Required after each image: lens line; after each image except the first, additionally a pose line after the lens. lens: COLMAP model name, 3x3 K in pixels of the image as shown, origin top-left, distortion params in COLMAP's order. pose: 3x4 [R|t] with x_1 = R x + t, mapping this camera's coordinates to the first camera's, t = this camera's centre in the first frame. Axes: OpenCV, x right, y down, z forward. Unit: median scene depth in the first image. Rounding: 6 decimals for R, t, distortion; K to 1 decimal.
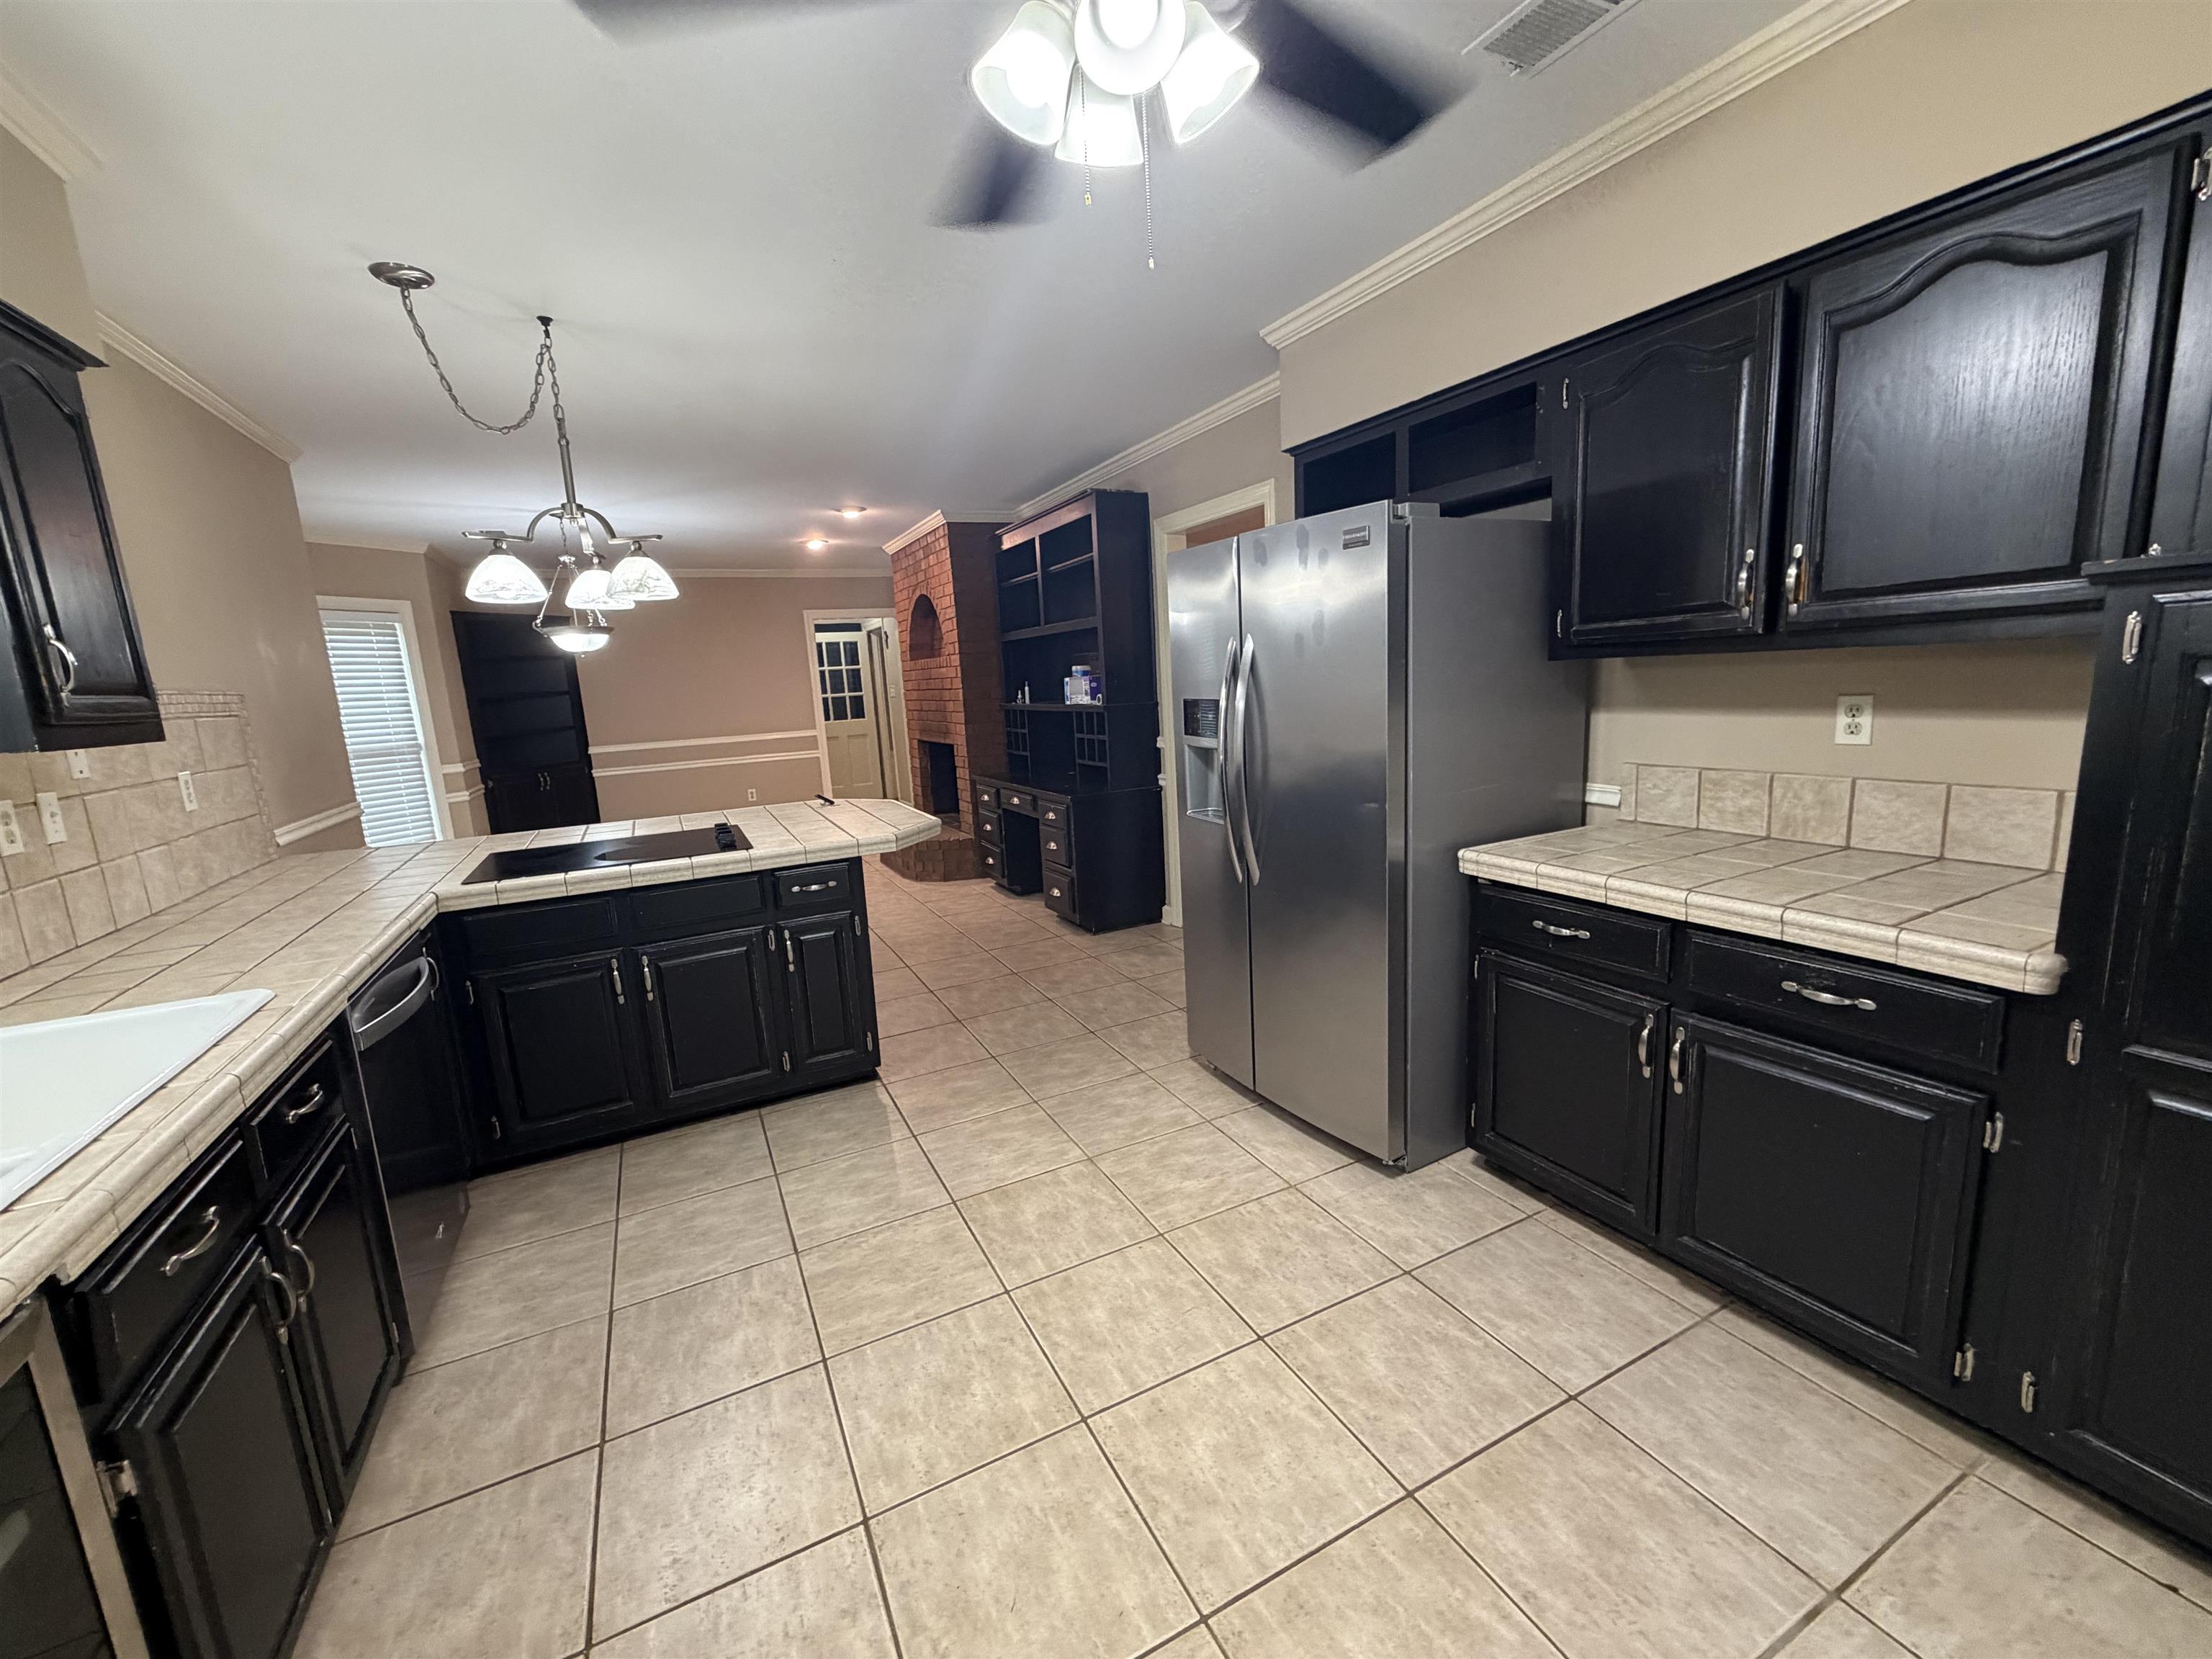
lens RADIAL K [[883.8, 0, 1099.2], [0, 883.8, 831.3], [0, 0, 1]] dist [-0.000679, -0.000044]
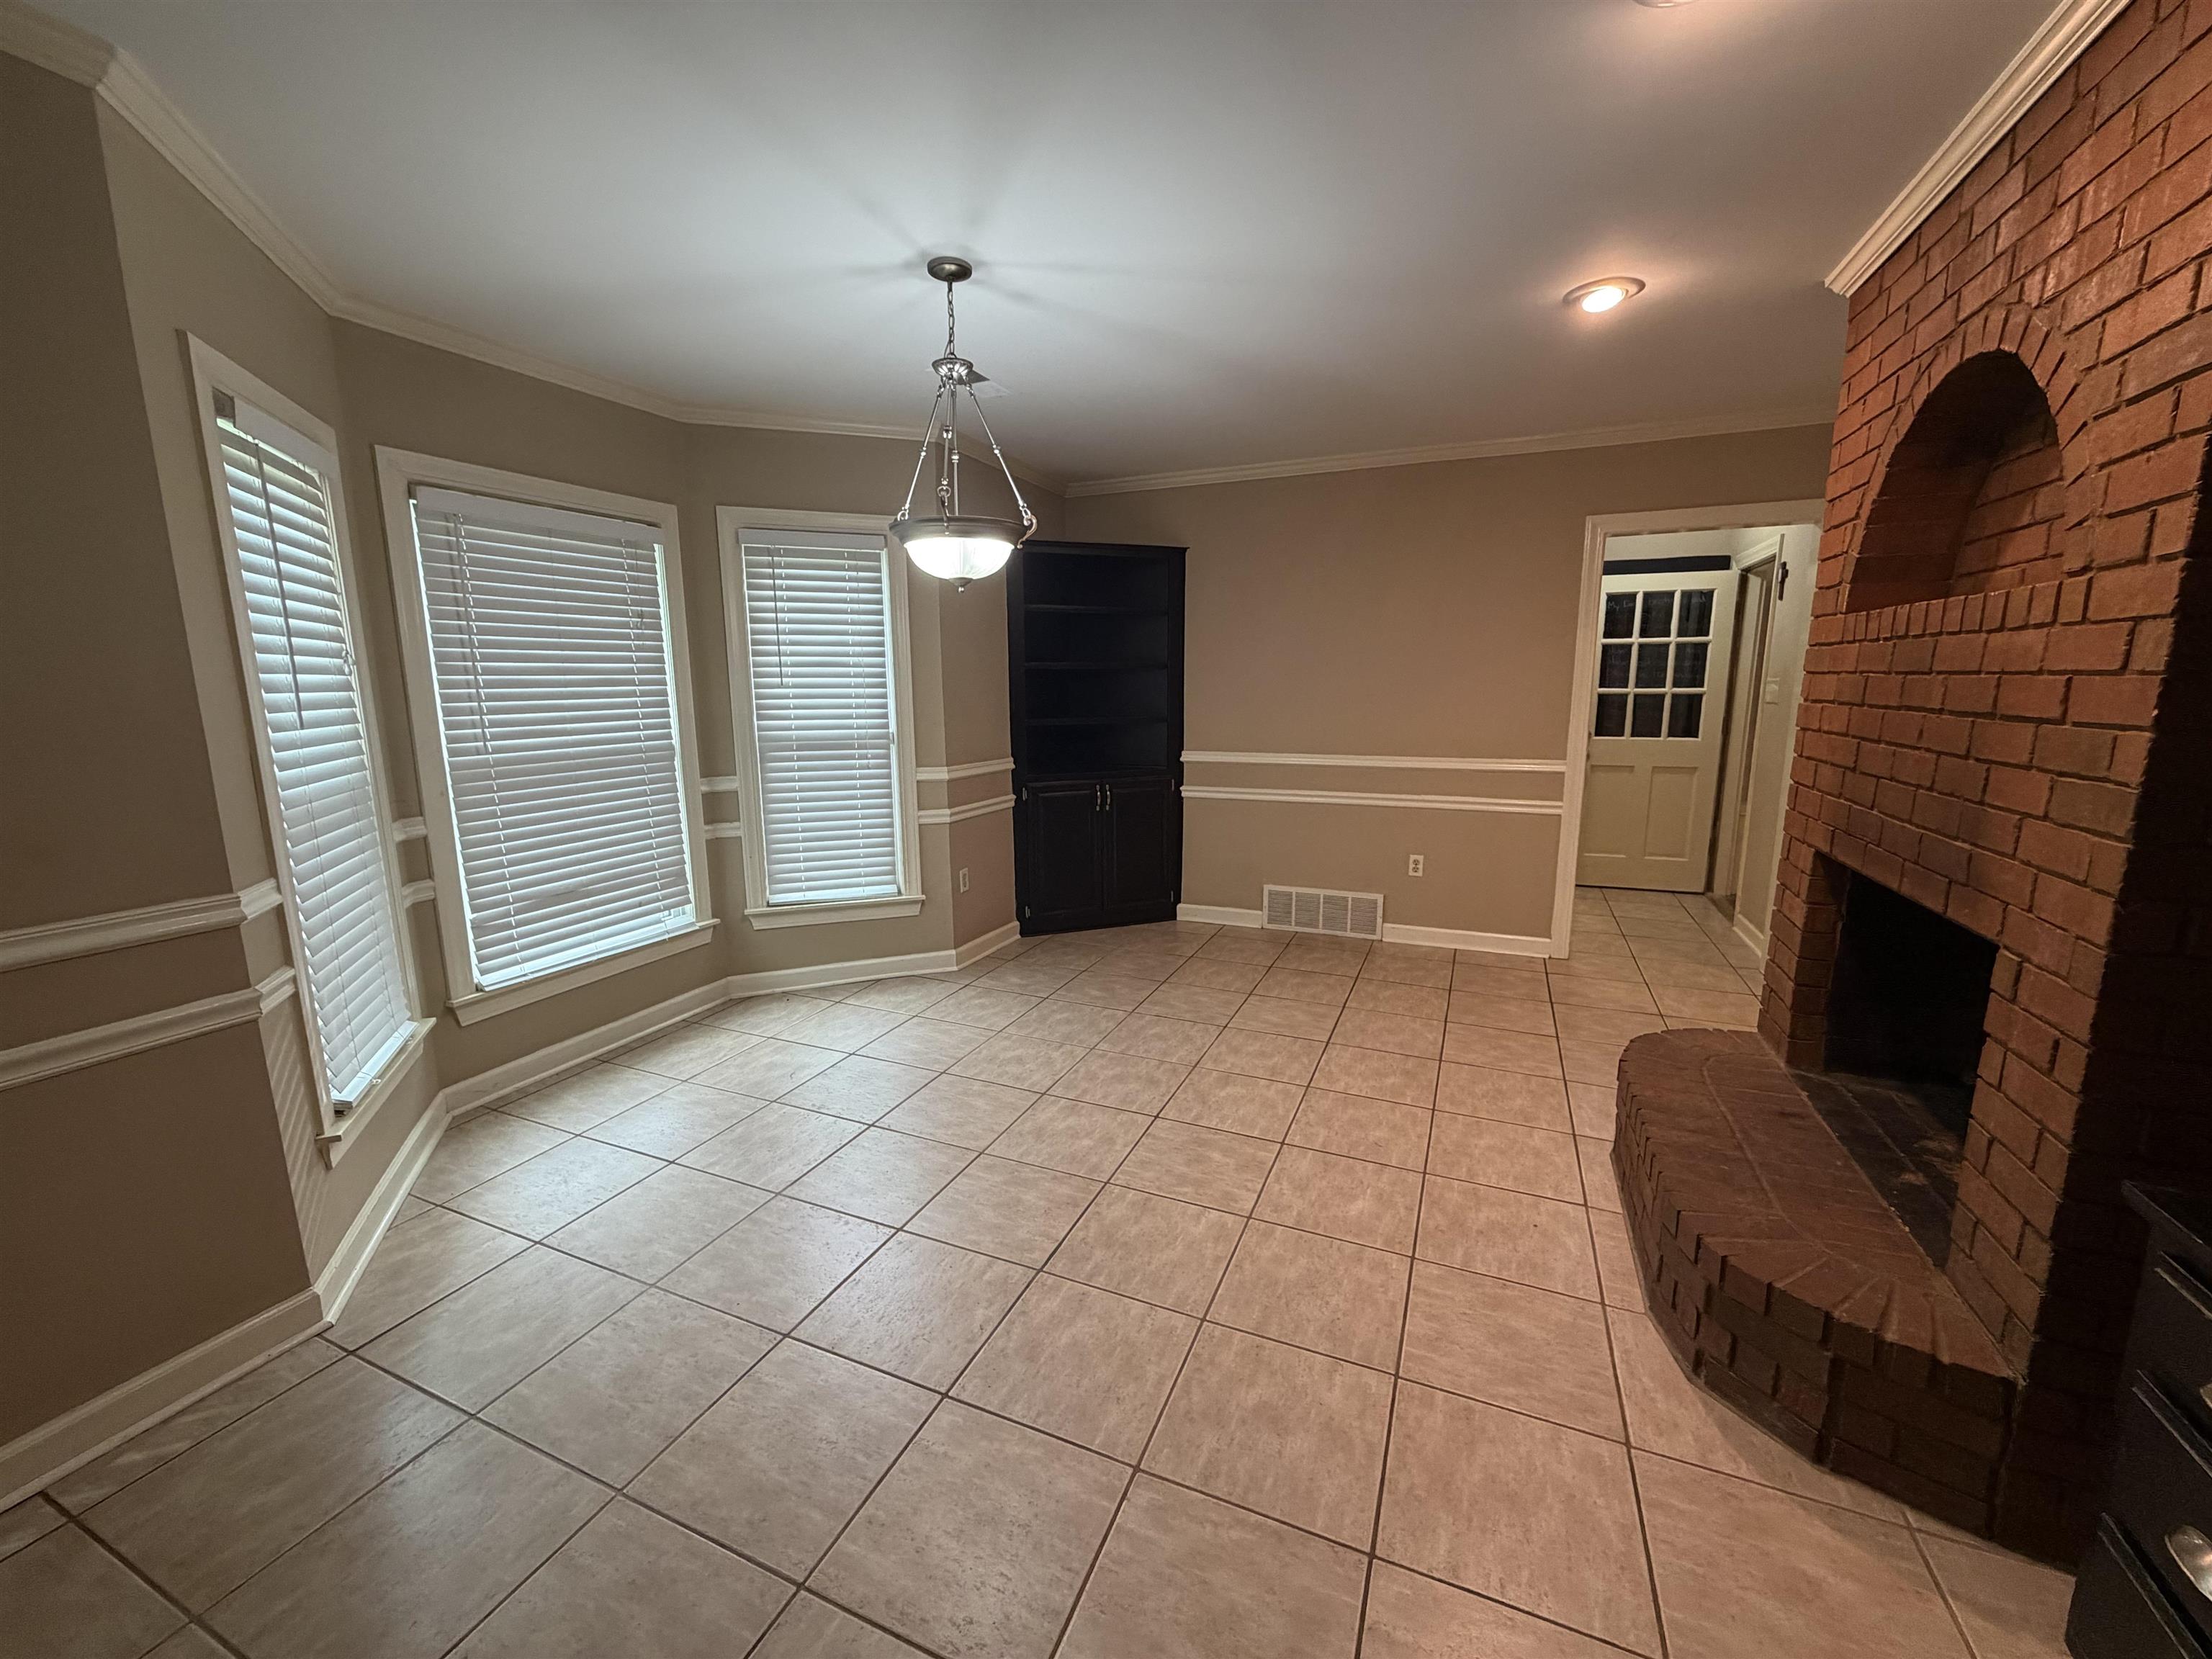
lens RADIAL K [[883.8, 0, 1099.2], [0, 883.8, 831.3], [0, 0, 1]] dist [-0.000679, -0.000044]
pose [[0.636569, 0.183065, -0.749178, -0.118867], [-0.162989, 0.981411, 0.101323, -0.092610], [0.753800, 0.057609, 0.654574, 0.529503]]
